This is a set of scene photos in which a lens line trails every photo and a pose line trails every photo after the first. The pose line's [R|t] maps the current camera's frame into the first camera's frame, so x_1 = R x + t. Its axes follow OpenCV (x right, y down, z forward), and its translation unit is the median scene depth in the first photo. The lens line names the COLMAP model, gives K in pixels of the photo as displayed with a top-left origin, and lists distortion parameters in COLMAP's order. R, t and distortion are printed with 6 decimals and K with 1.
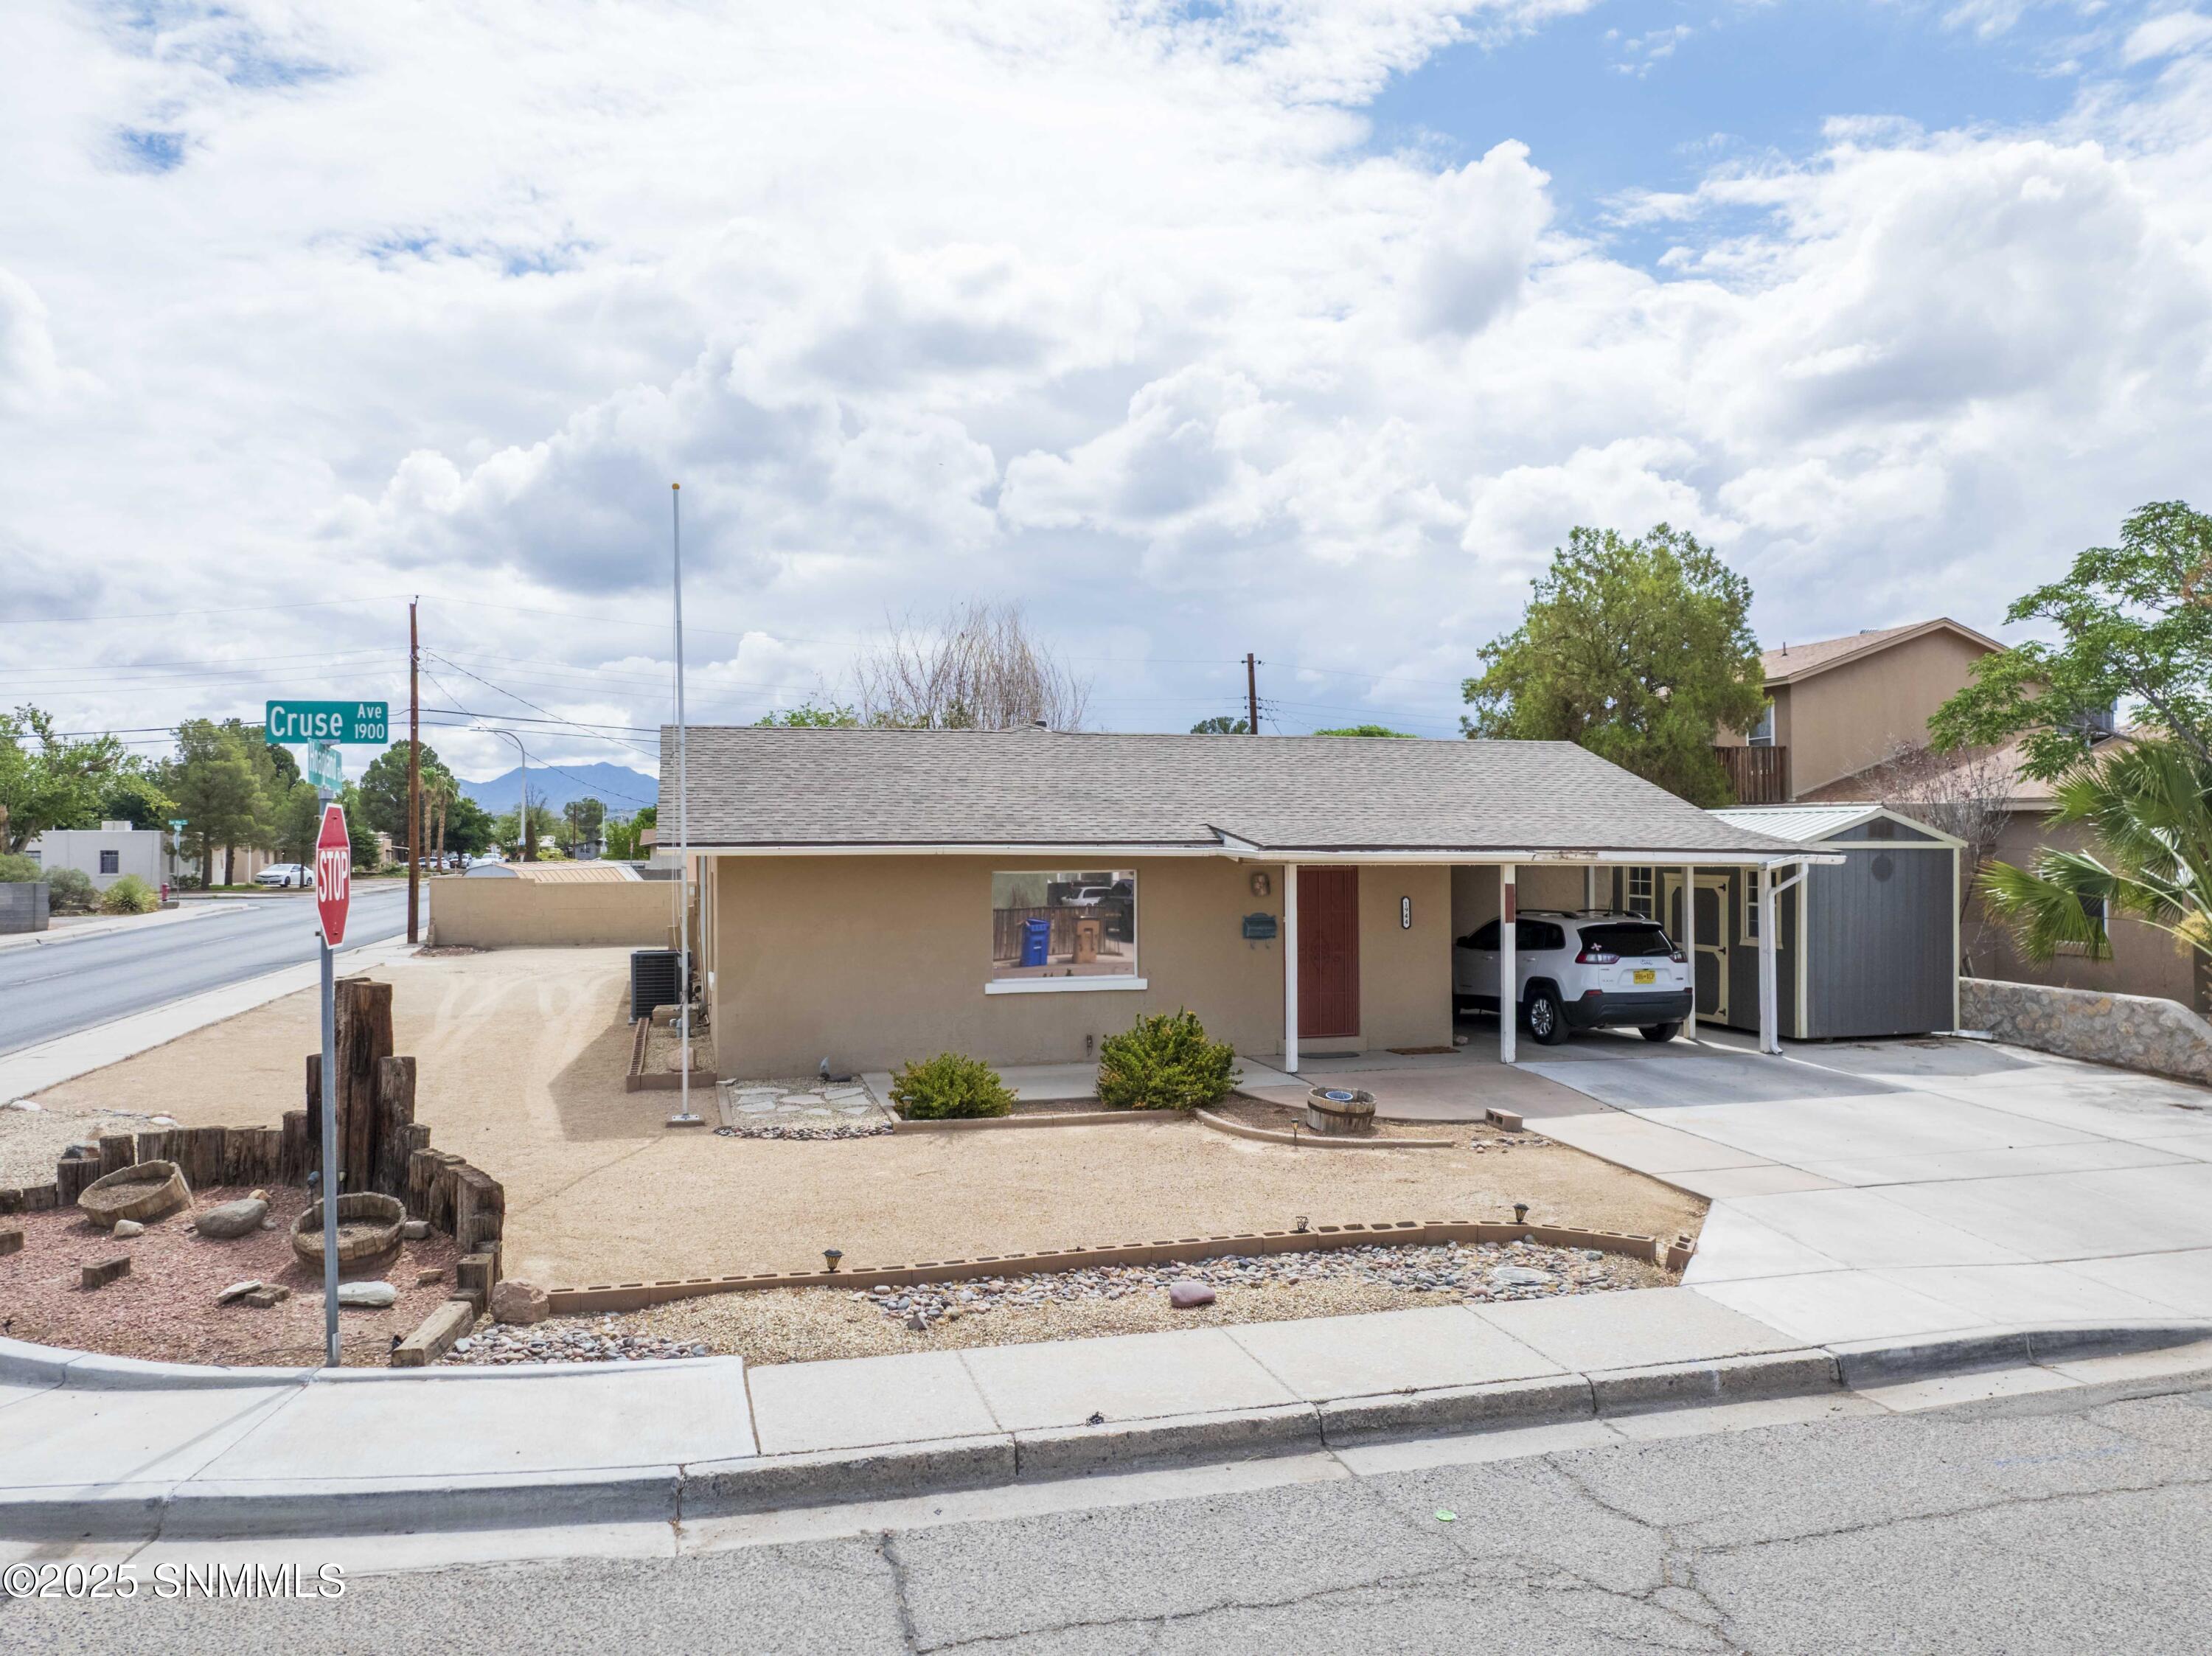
lens RADIAL K [[1570.3, 0, 1111.4], [0, 1570.3, 834.7], [0, 0, 1]] dist [-0.036944, -0.000347]
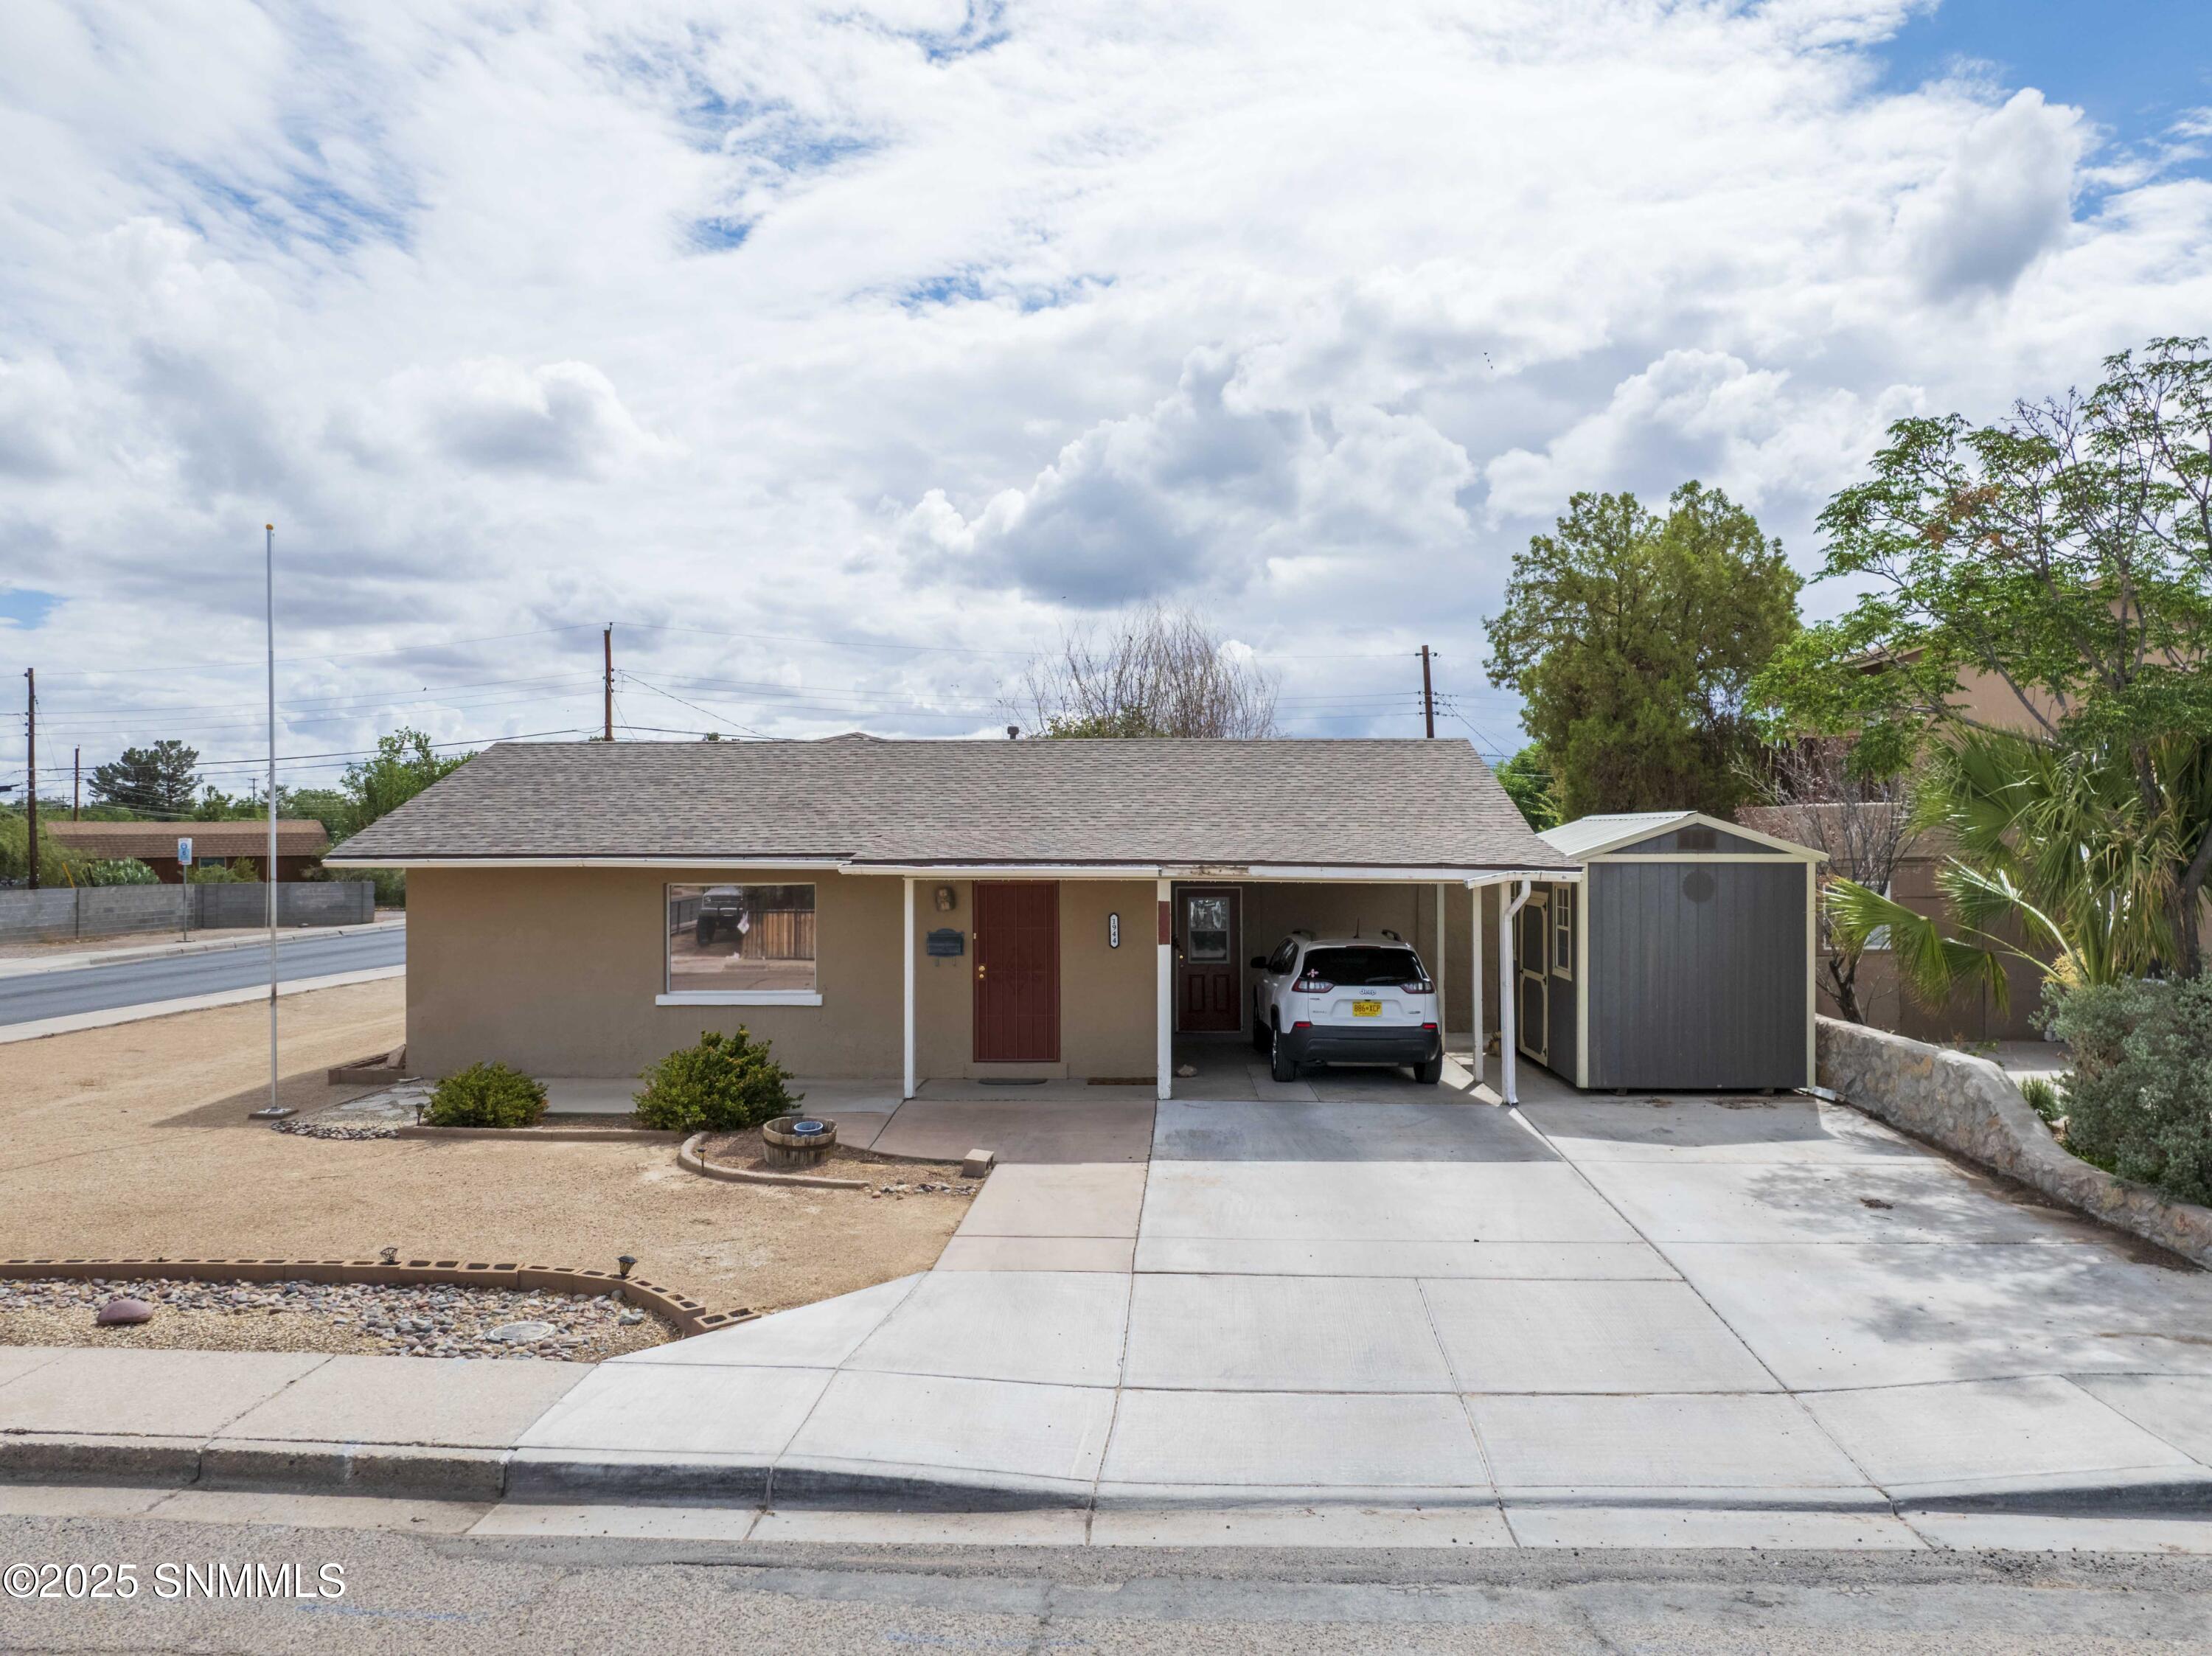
lens RADIAL K [[1562.5, 0, 1106.0], [0, 1562.5, 828.0], [0, 0, 1]] dist [-0.038885, -0.001104]
pose [[0.952726, -0.003154, -0.303815, 0.567979], [0.001700, 0.999986, -0.005053, -0.007624], [0.303827, 0.004298, 0.952718, 0.149365]]
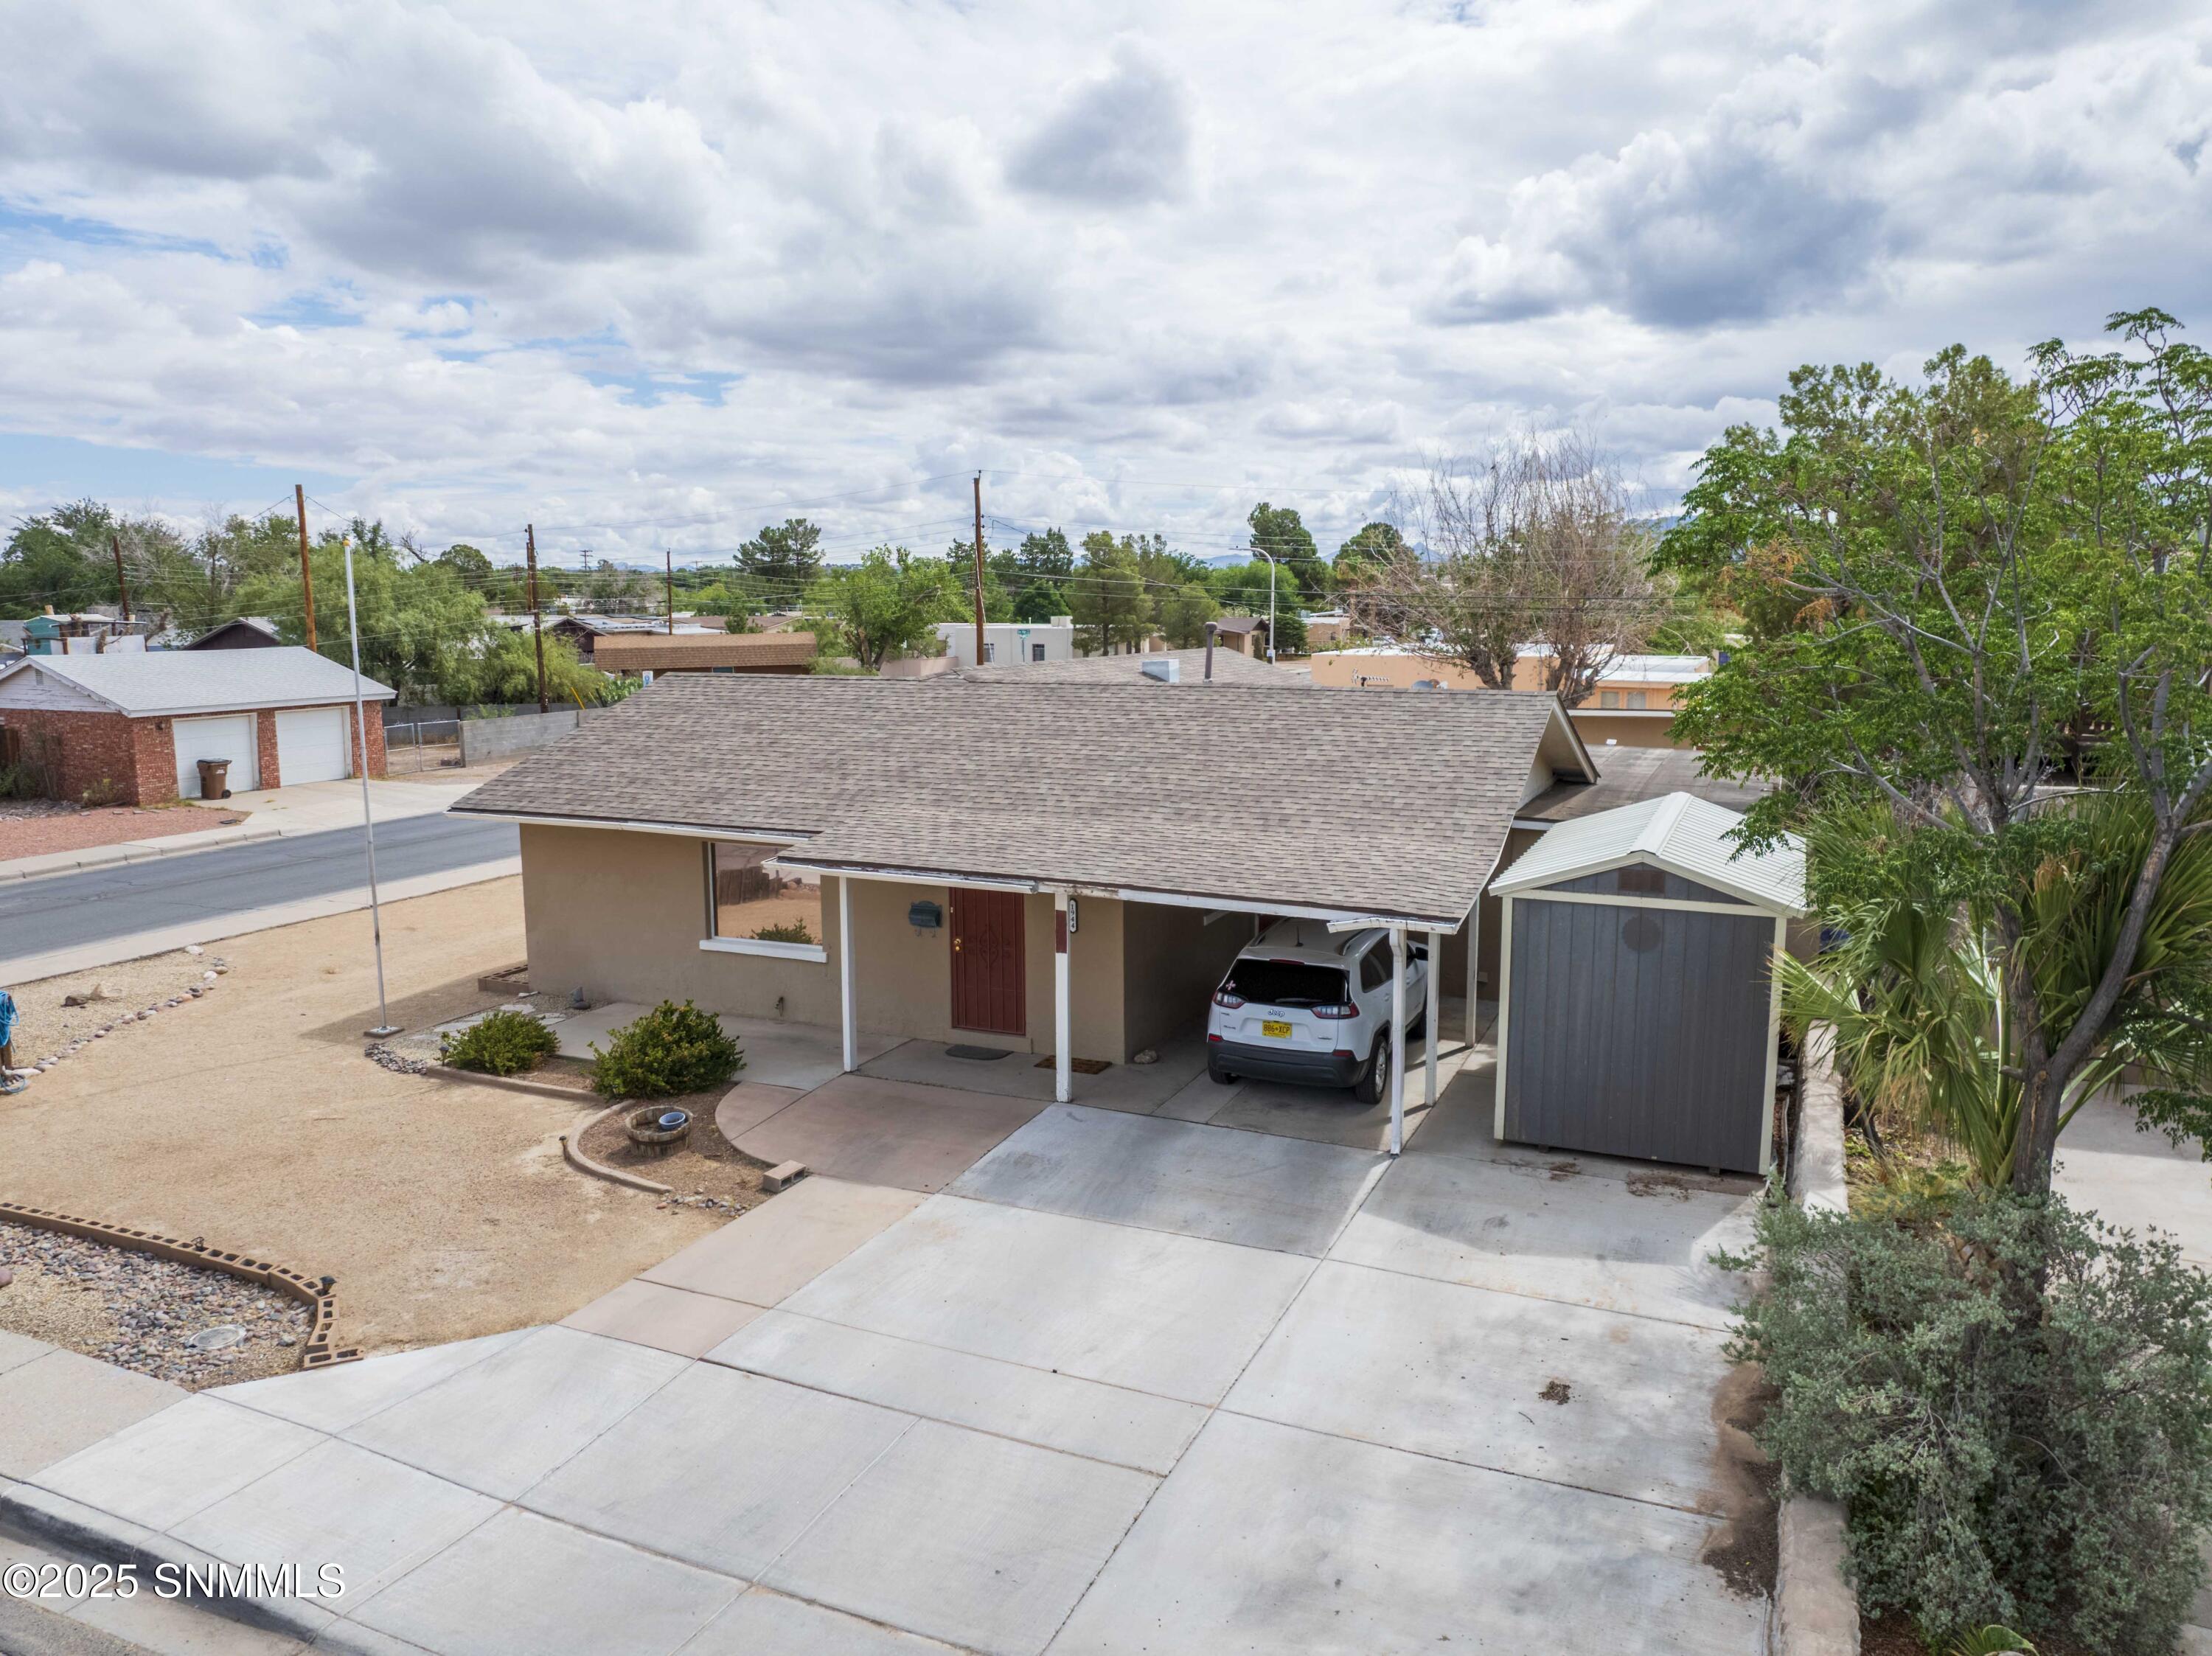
lens RADIAL K [[1562.5, 0, 1106.0], [0, 1562.5, 828.0], [0, 0, 1]] dist [-0.038885, -0.001104]
pose [[0.773292, 0.092079, -0.627328, 0.952381], [0.004941, 0.988494, 0.151181, -0.172894], [0.634031, -0.120006, 0.763939, 0.385874]]
